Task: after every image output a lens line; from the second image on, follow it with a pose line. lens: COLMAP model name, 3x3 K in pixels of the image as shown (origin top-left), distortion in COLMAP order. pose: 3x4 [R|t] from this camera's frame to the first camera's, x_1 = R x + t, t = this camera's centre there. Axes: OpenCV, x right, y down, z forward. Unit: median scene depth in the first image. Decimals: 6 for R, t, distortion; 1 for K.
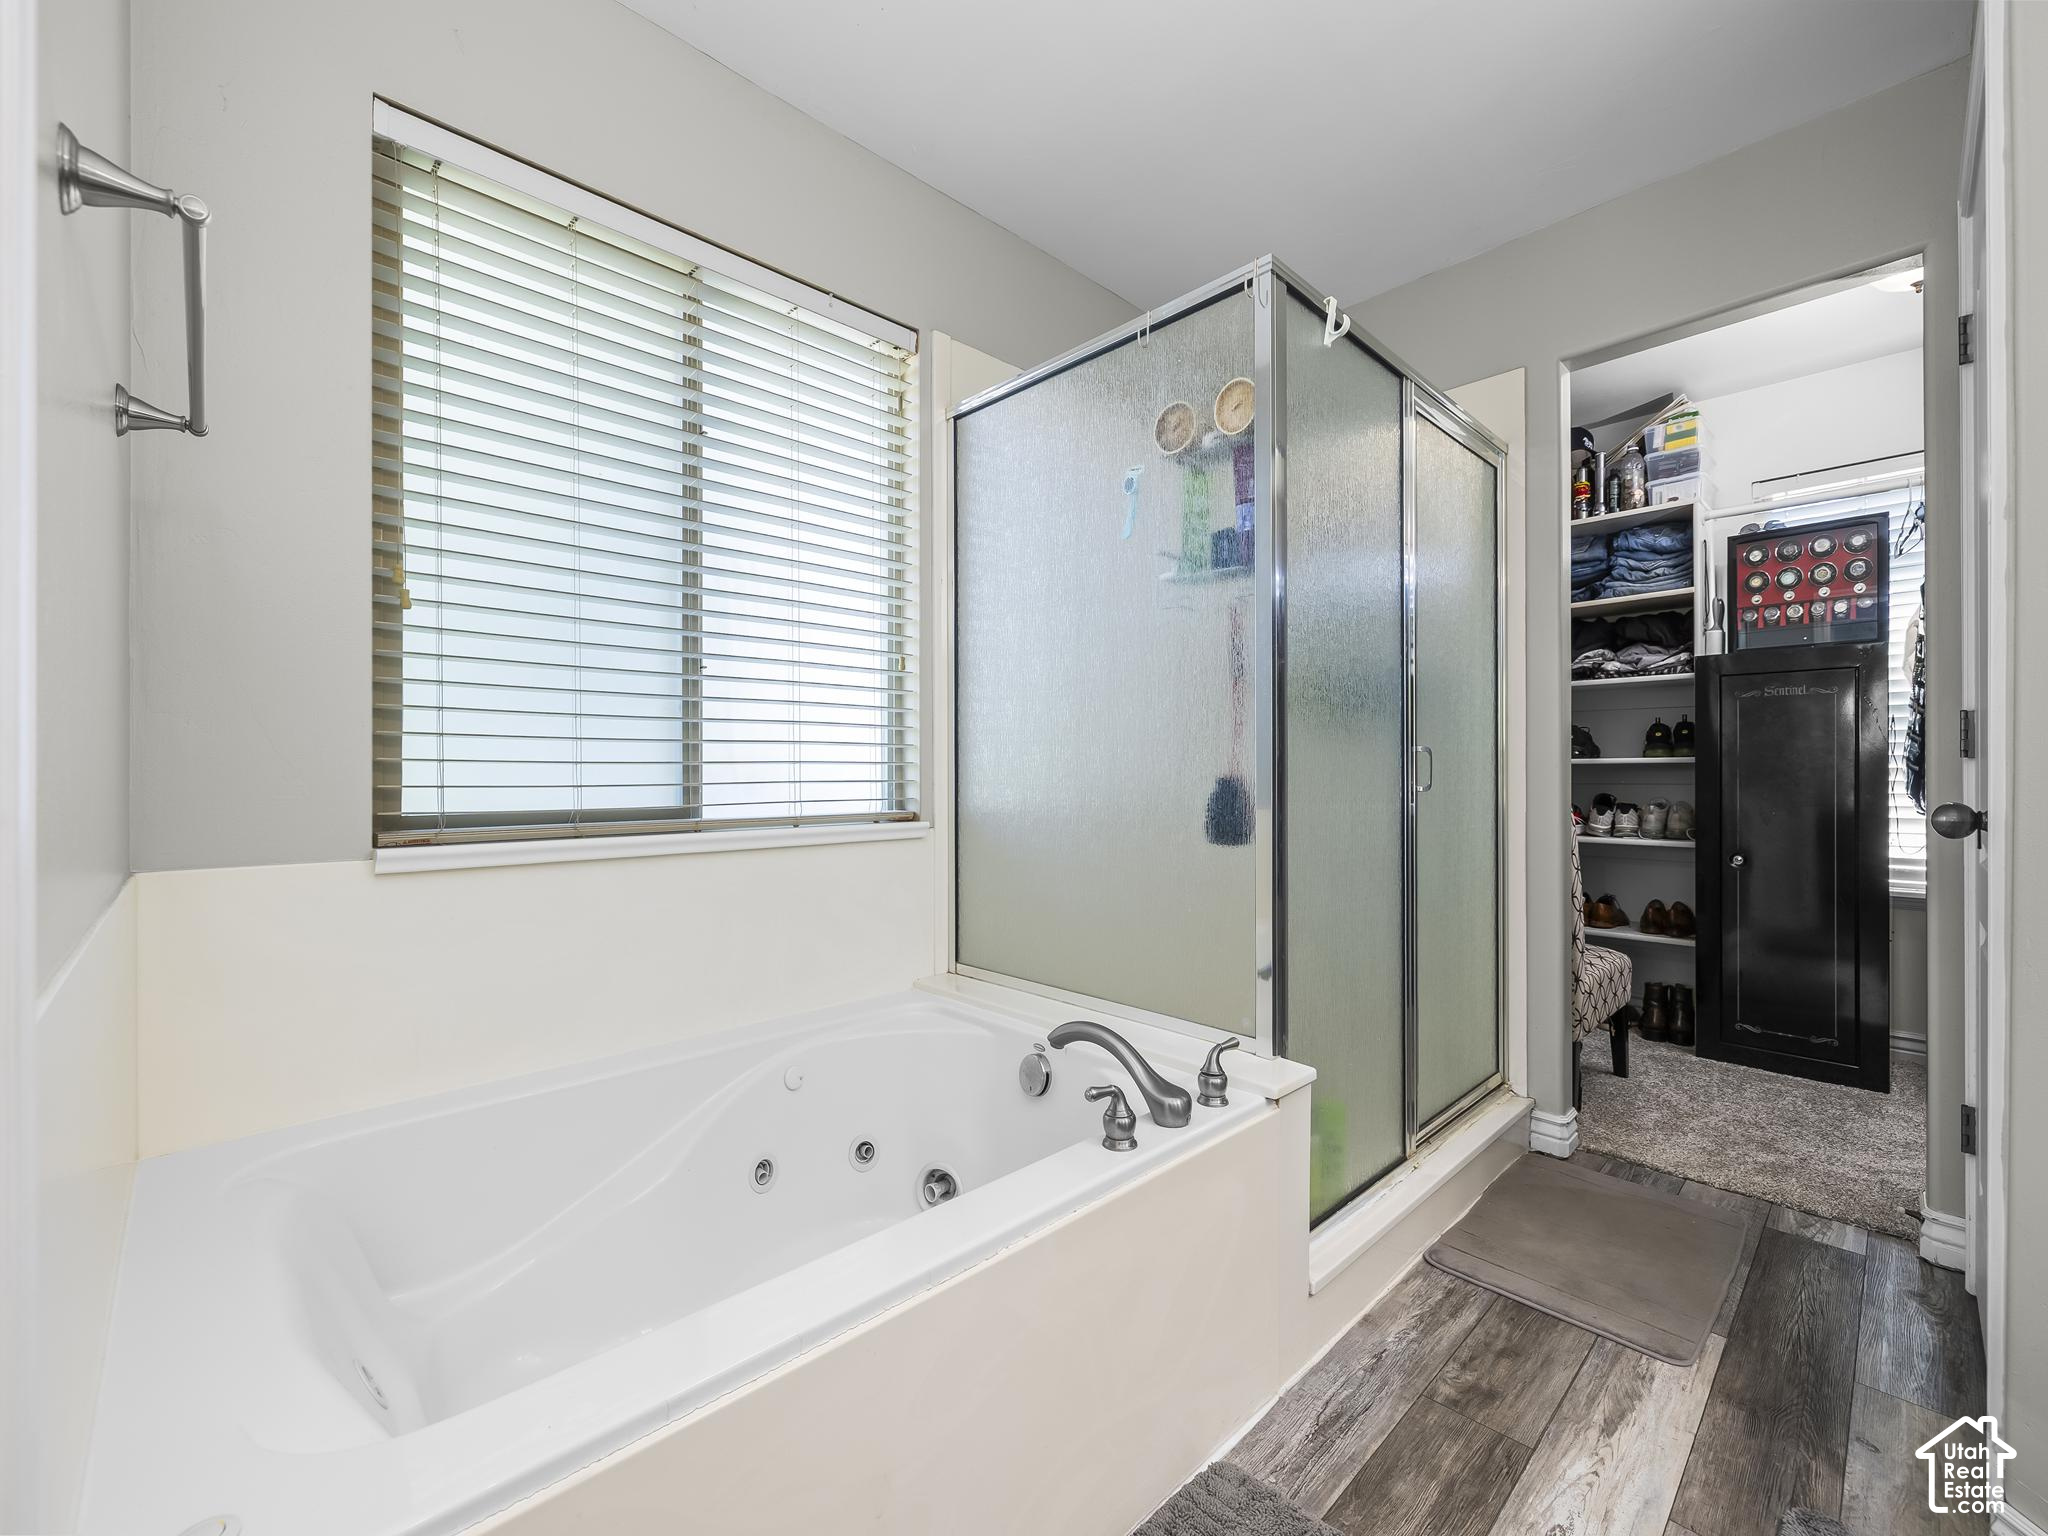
lens RADIAL K [[871.2, 0, 1020.8], [0, 871.2, 771.2], [0, 0, 1]] dist [-0.000095, -0.000122]
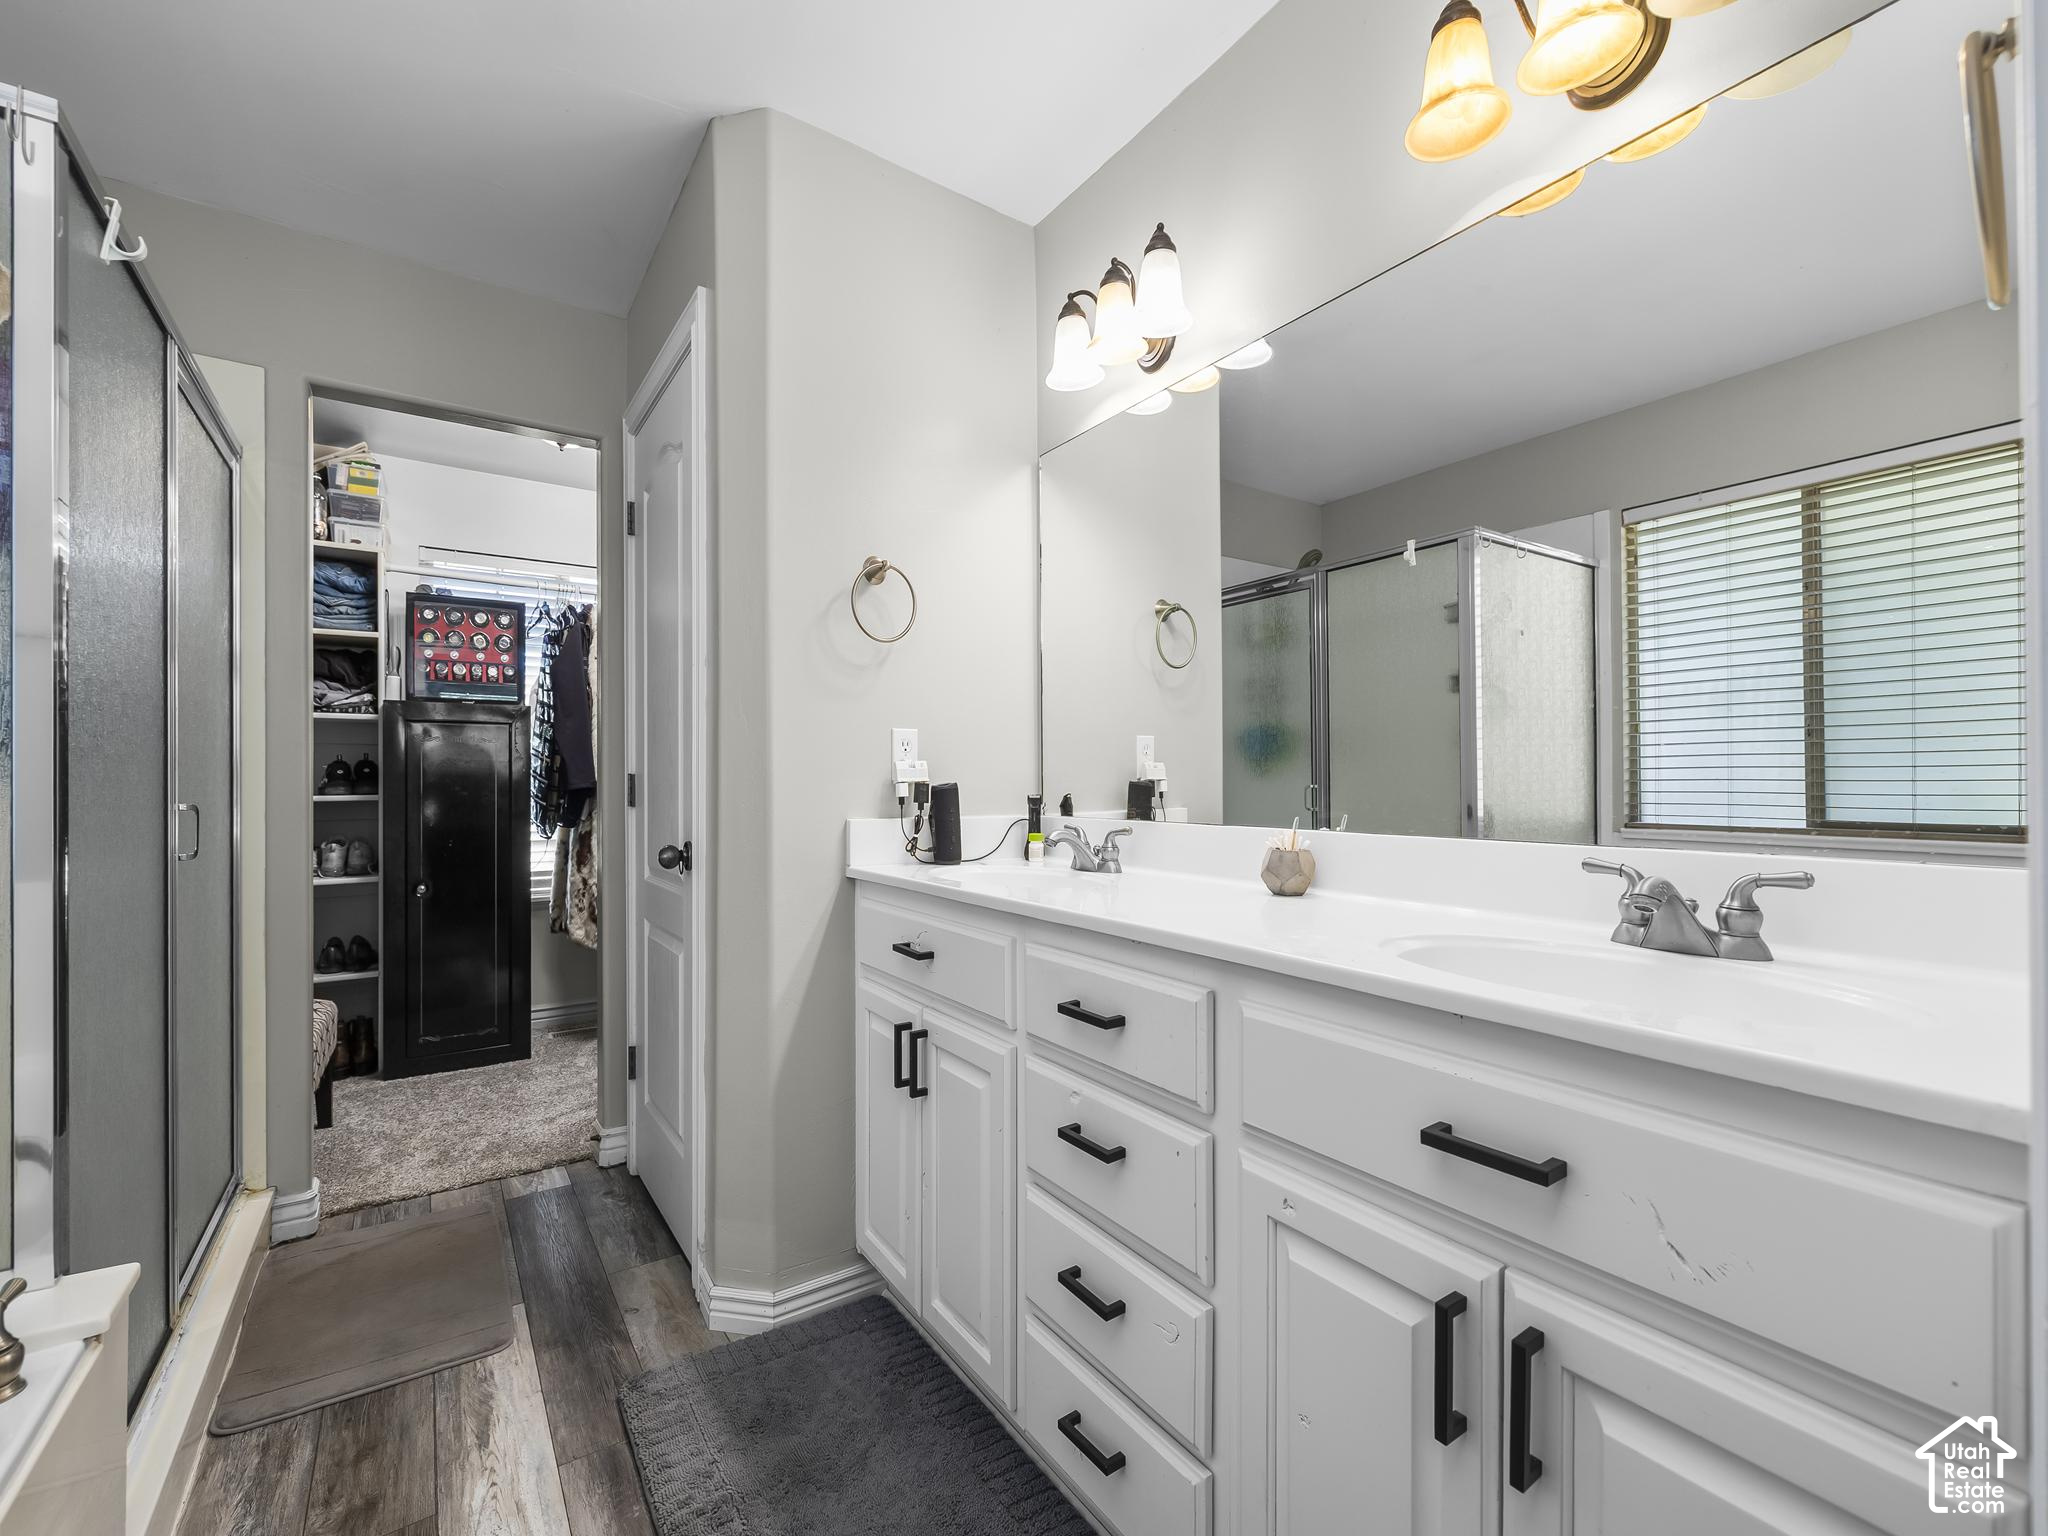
lens RADIAL K [[859.9, 0, 1026.8], [0, 859.9, 776.8], [0, 0, 1]] dist [0.000136, -0.000513]
pose [[0.153829, 0.008239, 0.988063, -0.197278], [-0.000445, 0.999966, -0.008269, -0.045918], [-0.988097, 0.000832, 0.153827, 0.109896]]
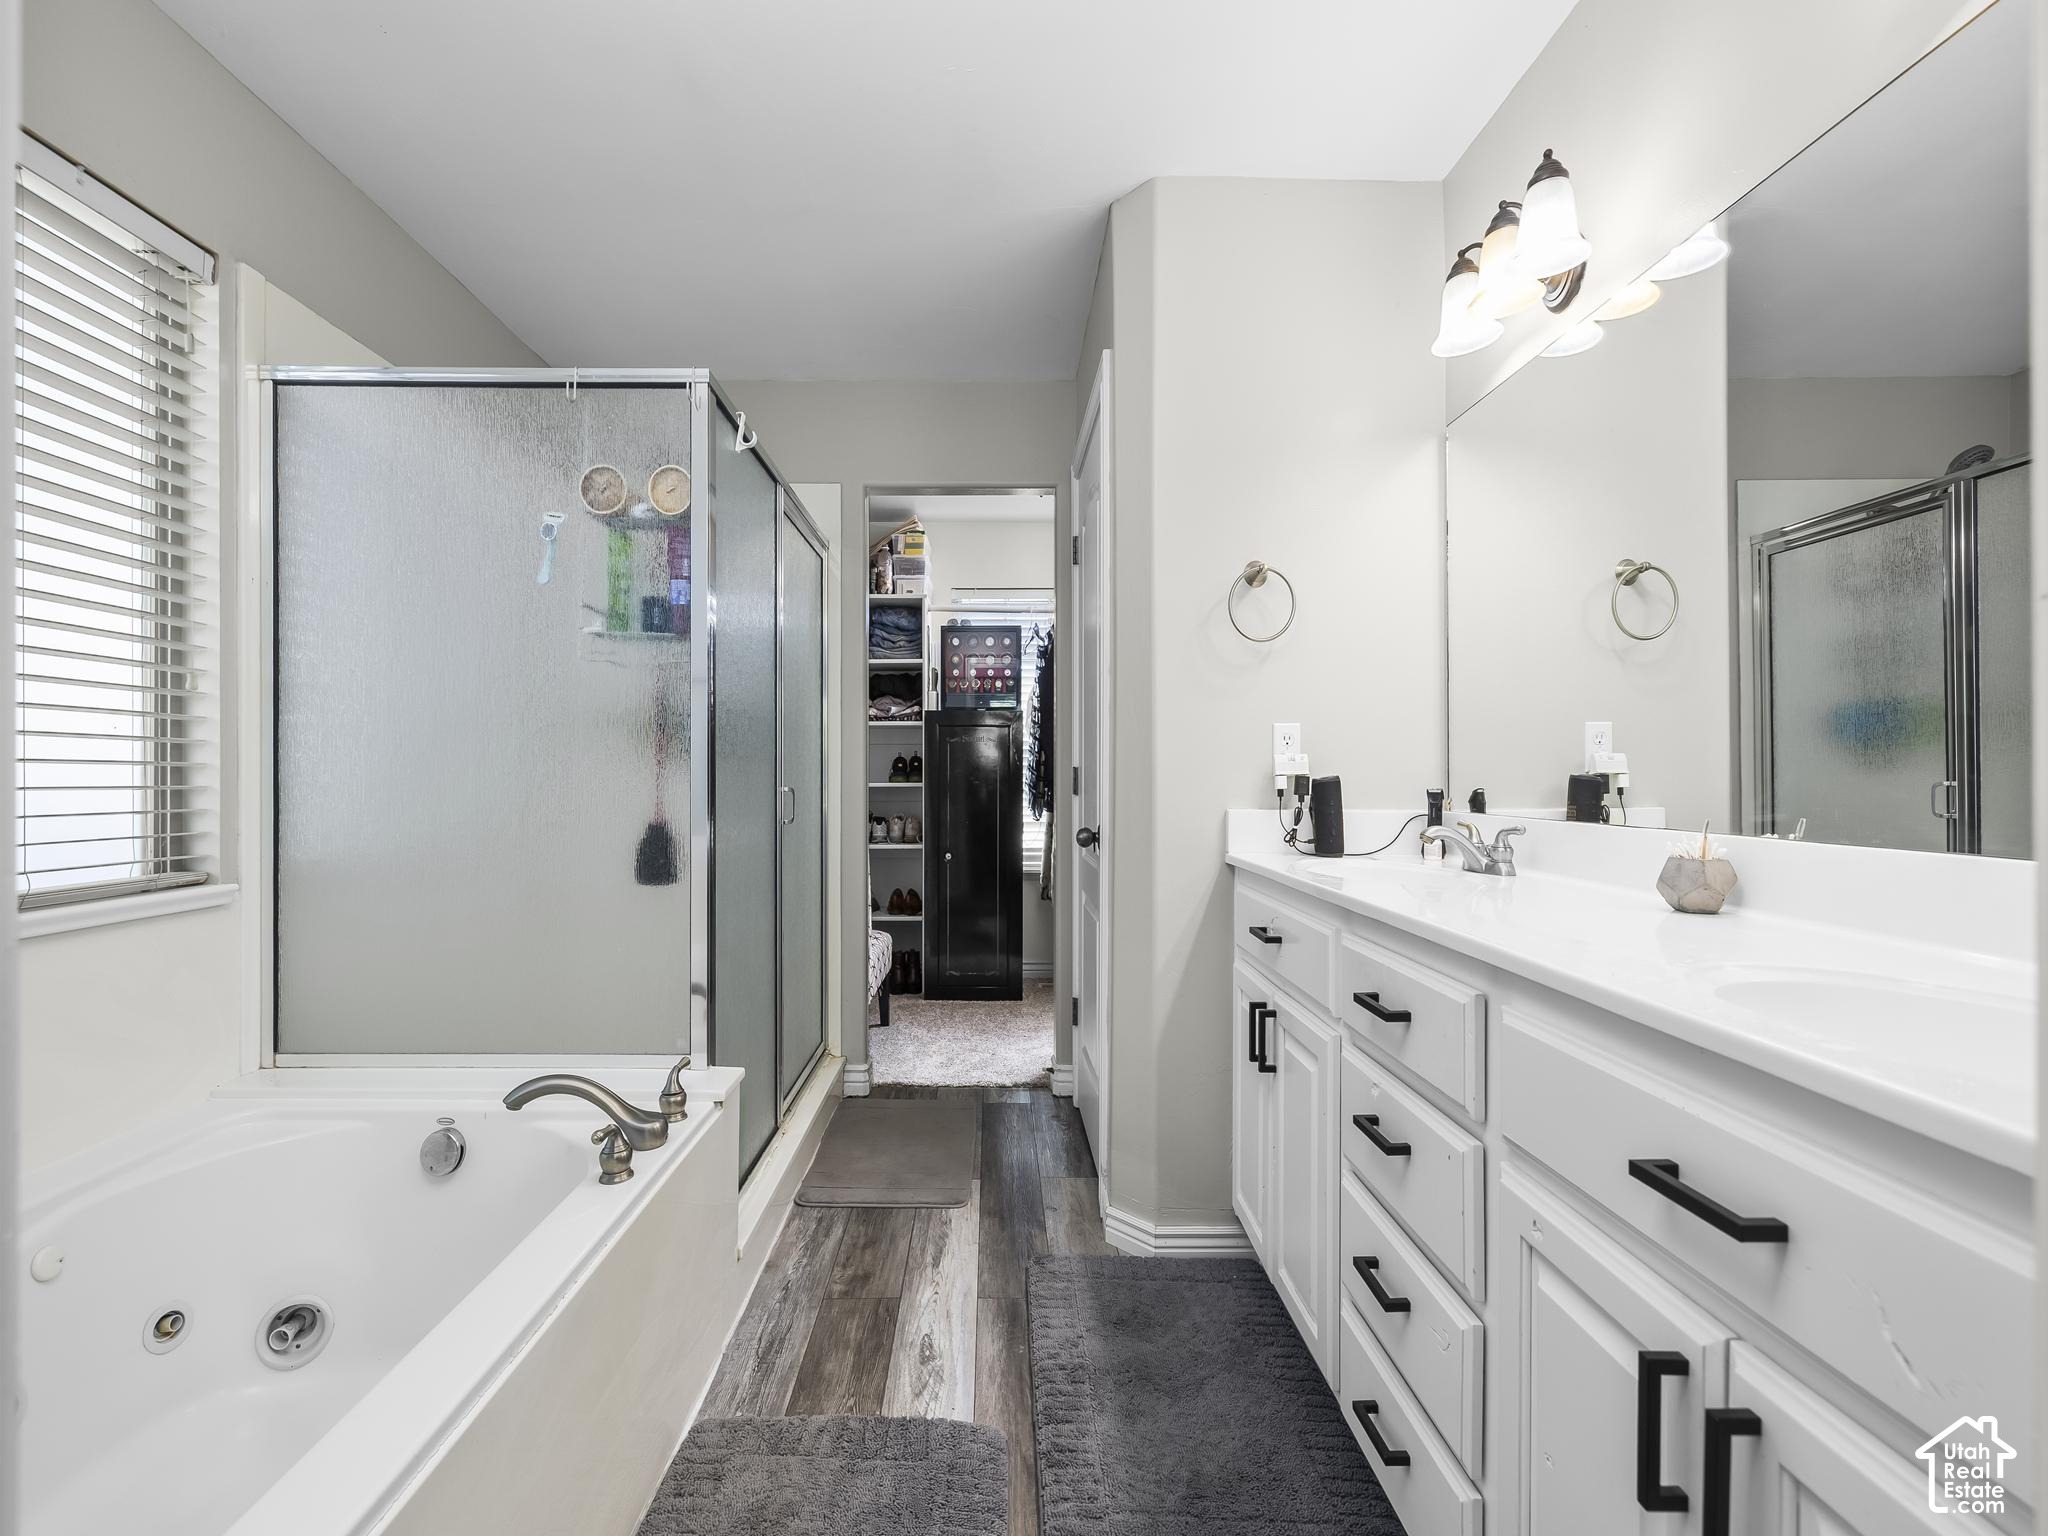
lens RADIAL K [[871.2, 0, 1020.8], [0, 871.2, 771.2], [0, 0, 1]] dist [-0.000095, -0.000122]
pose [[0.671905, 0.006774, 0.740607, -0.218907], [-0.005485, 0.999976, -0.004170, -0.046402], [-0.740617, -0.001261, 0.671926, -0.061757]]
